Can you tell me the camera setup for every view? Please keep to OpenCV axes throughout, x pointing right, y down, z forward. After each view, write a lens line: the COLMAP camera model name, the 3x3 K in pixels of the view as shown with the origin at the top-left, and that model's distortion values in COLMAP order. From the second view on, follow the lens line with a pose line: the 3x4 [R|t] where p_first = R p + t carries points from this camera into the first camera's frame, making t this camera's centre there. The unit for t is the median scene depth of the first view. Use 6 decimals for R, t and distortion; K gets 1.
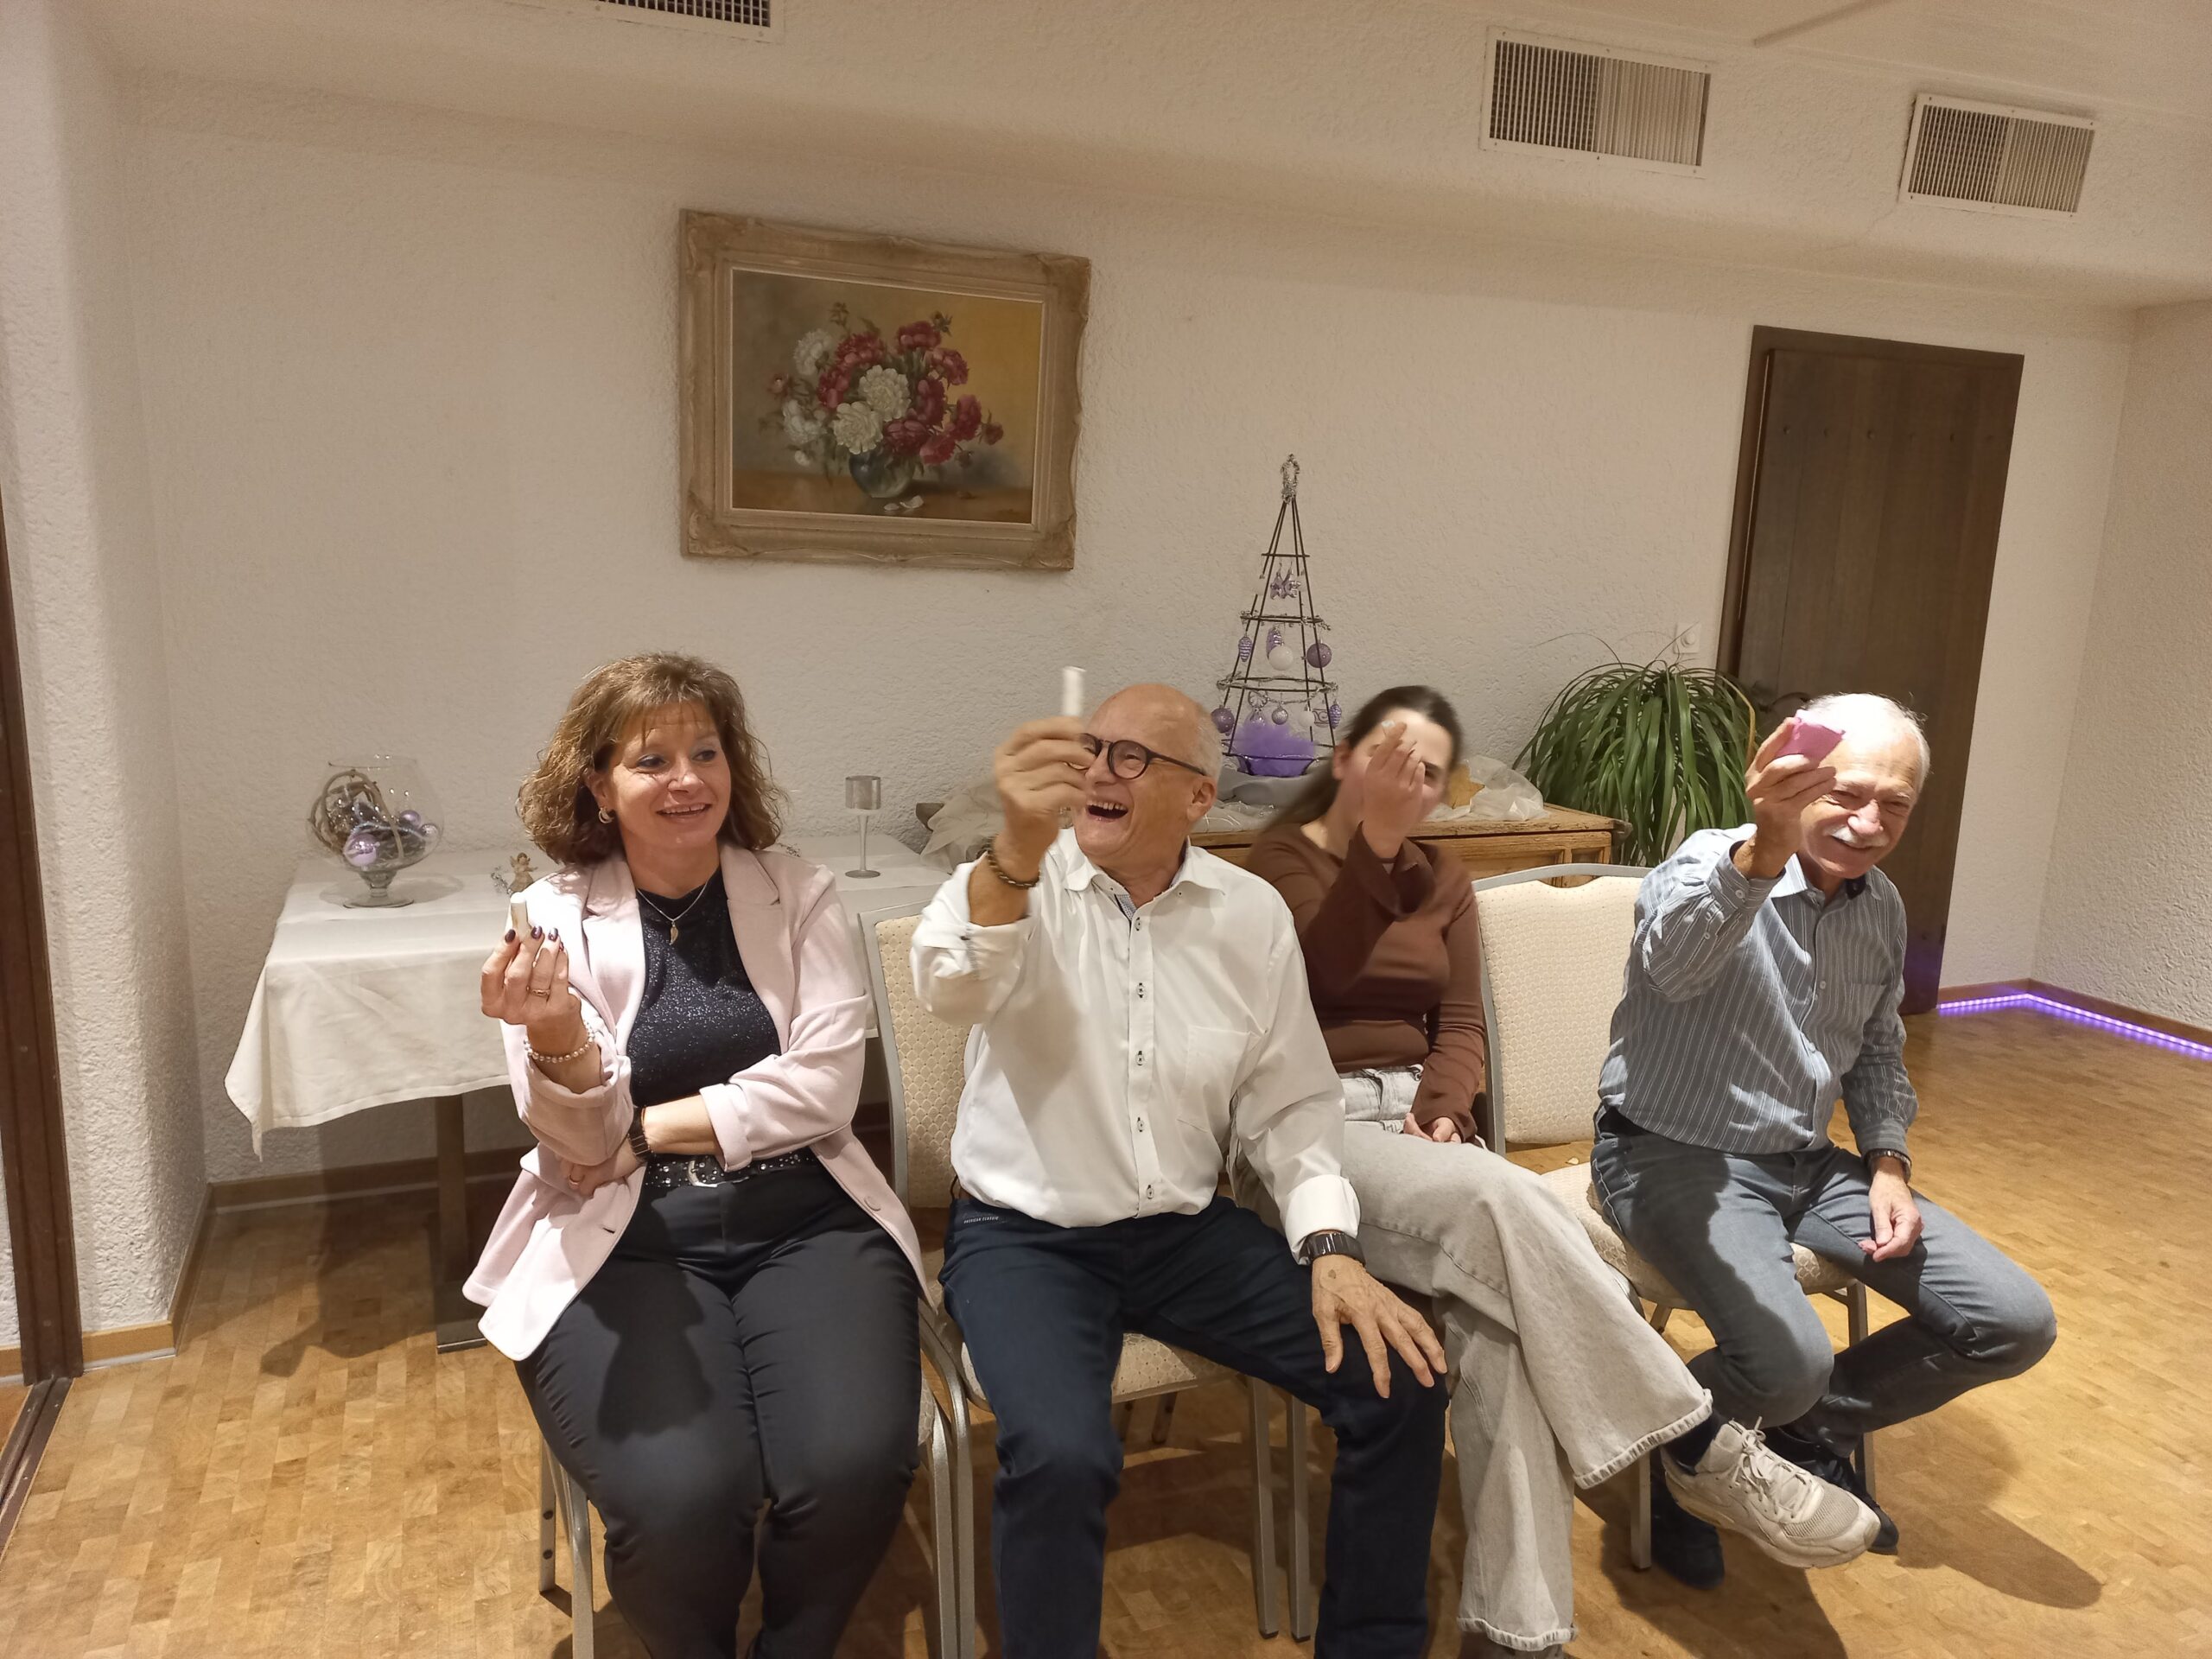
lens RADIAL K [[1621.5, 0, 1068.0], [0, 1621.5, 827.2], [0, 0, 1]] dist [0.074656, -0.055289]
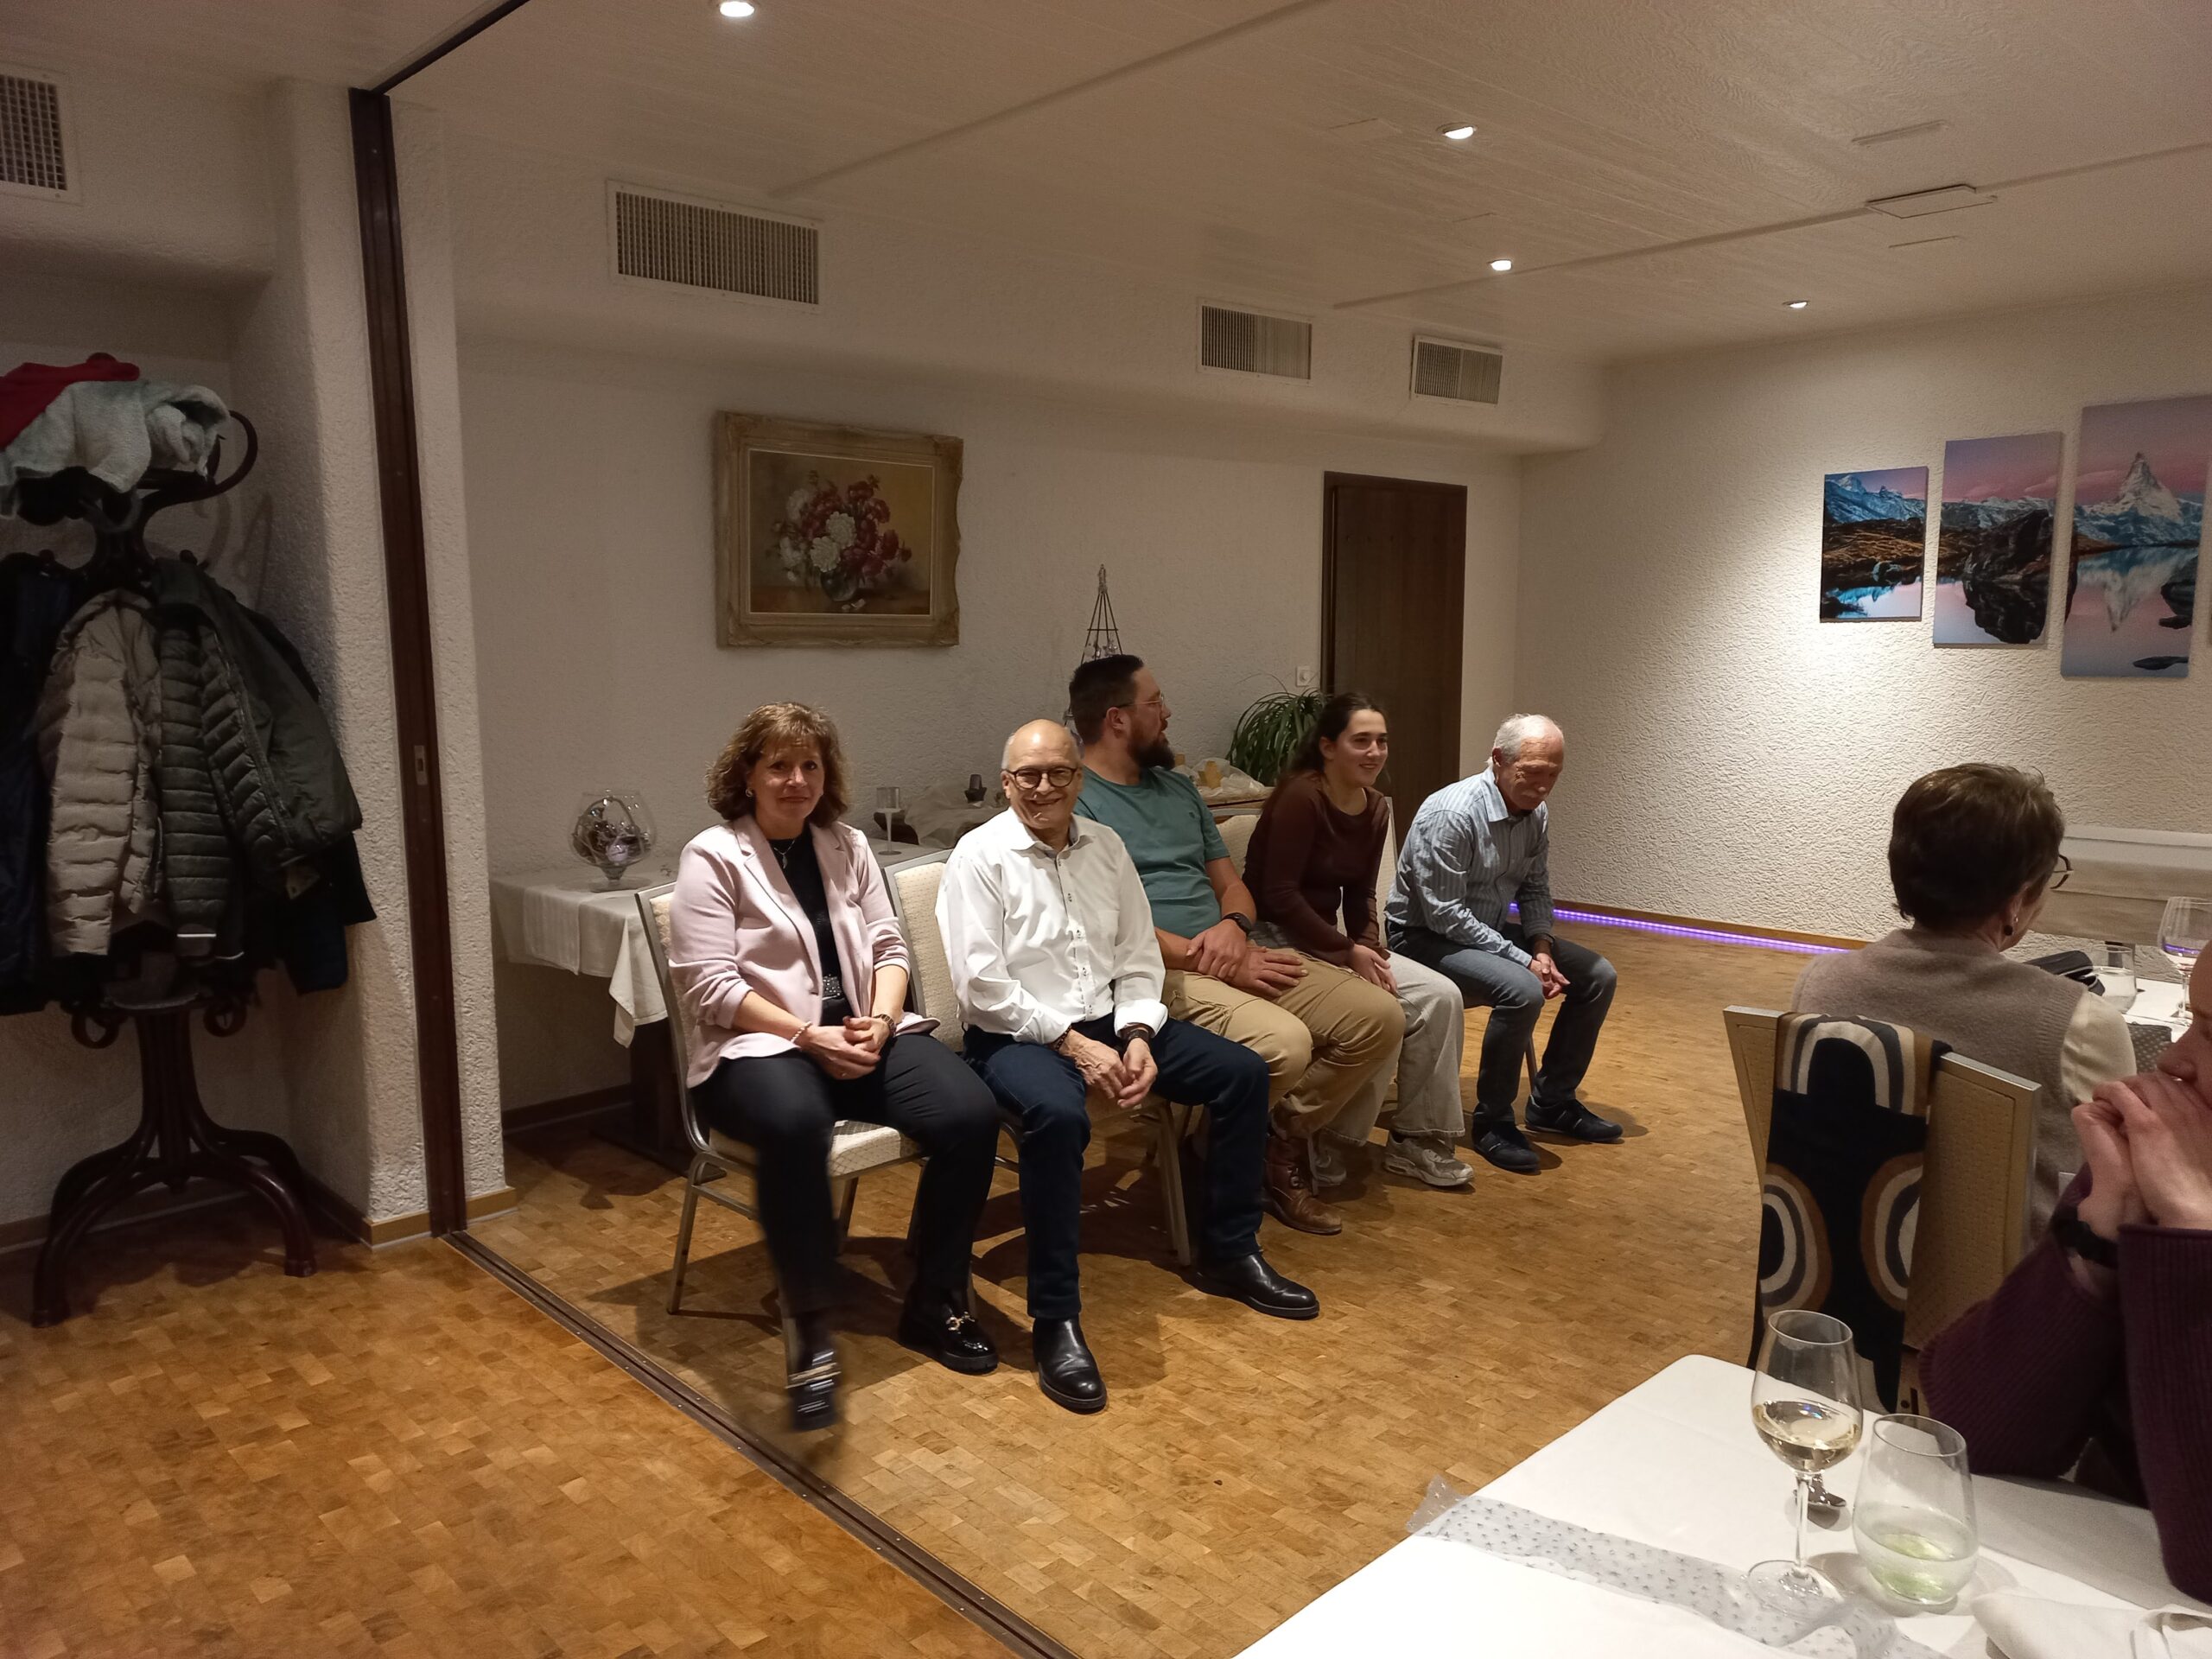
lens RADIAL K [[1614.6, 0, 1096.5], [0, 1614.6, 819.4], [0, 0, 1]] dist [0.050075, 0.009839]
pose [[0.936334, -0.083197, 0.341111, -0.411557], [0.101217, 0.994236, -0.035344, 0.063680], [-0.336204, 0.067620, 0.939358, -0.411426]]
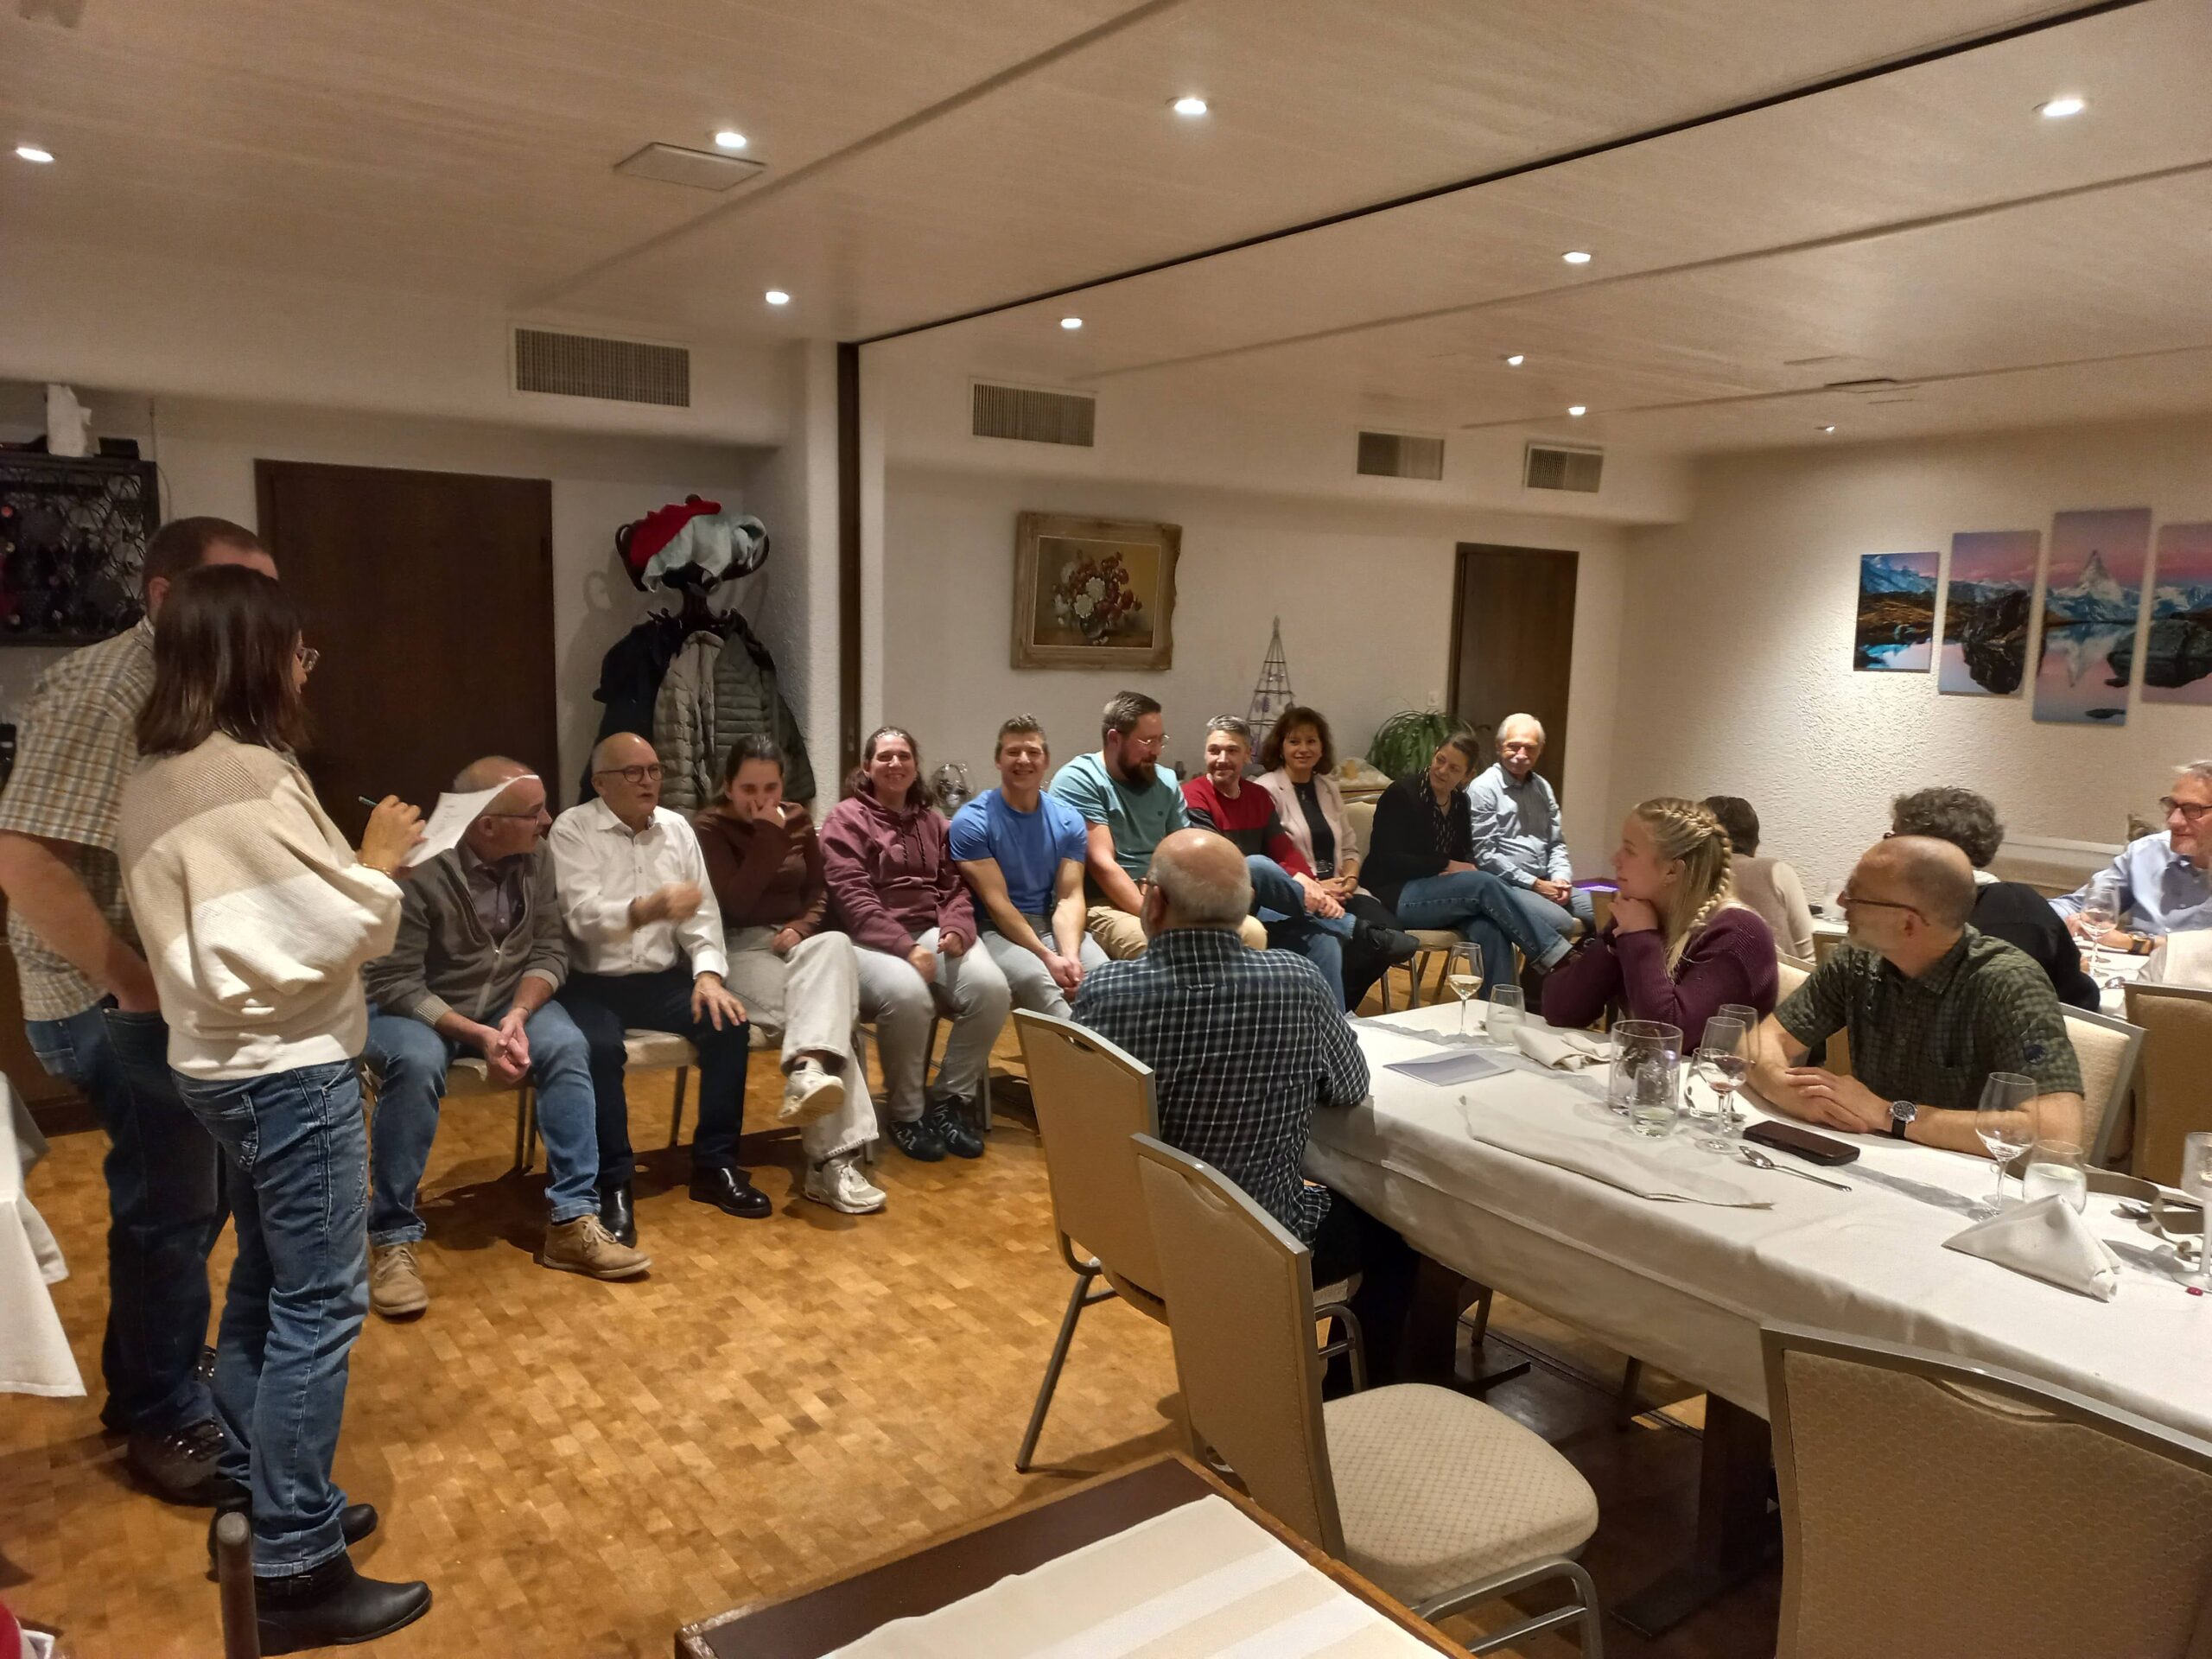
lens RADIAL K [[1621.5, 0, 1068.0], [0, 1621.5, 827.2], [0, 0, 1]] dist [0.074656, -0.055289]
pose [[0.977329, -0.038689, 0.208160, -0.596962], [0.049023, 0.997796, -0.044717, 0.134463], [-0.205971, 0.053908, 0.977072, -1.035412]]
